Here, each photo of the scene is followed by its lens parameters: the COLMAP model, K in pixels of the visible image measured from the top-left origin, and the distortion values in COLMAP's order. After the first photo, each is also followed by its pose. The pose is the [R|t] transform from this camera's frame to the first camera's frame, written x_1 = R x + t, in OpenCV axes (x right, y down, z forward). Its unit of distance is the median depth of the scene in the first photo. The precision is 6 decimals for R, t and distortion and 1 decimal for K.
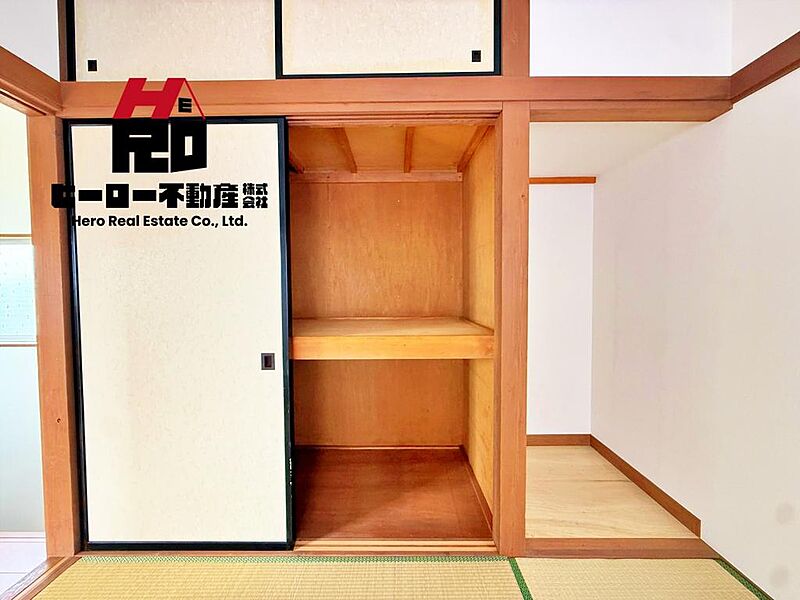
lens RADIAL K [[319.6, 0, 398.1], [0, 319.6, 299.5], [0, 0, 1]] dist [0.001485, -0.000529]
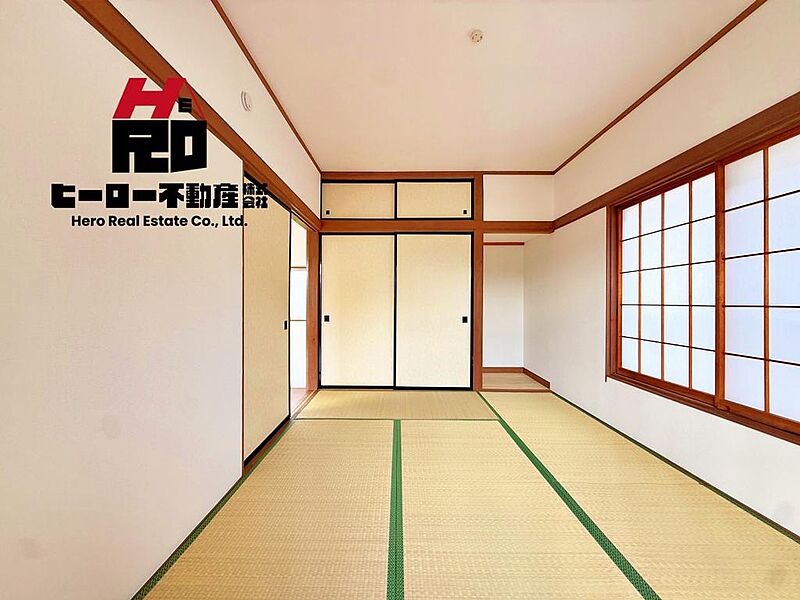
lens RADIAL K [[319.6, 0, 398.1], [0, 319.6, 299.5], [0, 0, 1]] dist [0.001485, -0.000529]
pose [[0.999946, 0.010322, 0.001166, -0.341903], [-0.010272, 0.999260, -0.037070, 0.127578], [-0.001548, 0.037056, 0.999312, -1.786172]]
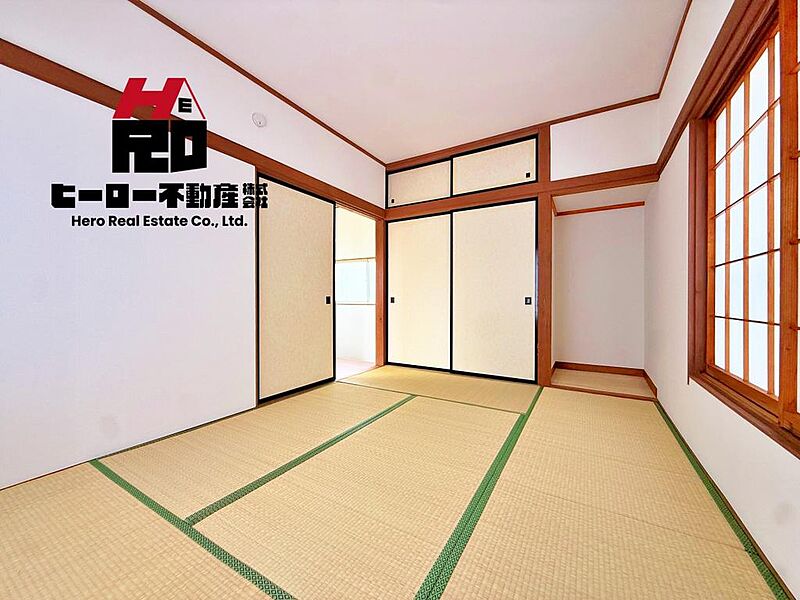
lens RADIAL K [[319.6, 0, 398.1], [0, 319.6, 299.5], [0, 0, 1]] dist [0.001485, -0.000529]
pose [[0.862431, 0.007751, -0.506116, 0.618475], [-0.023527, 0.999416, -0.024785, 0.265590], [0.505628, 0.033283, 0.862109, -1.545196]]
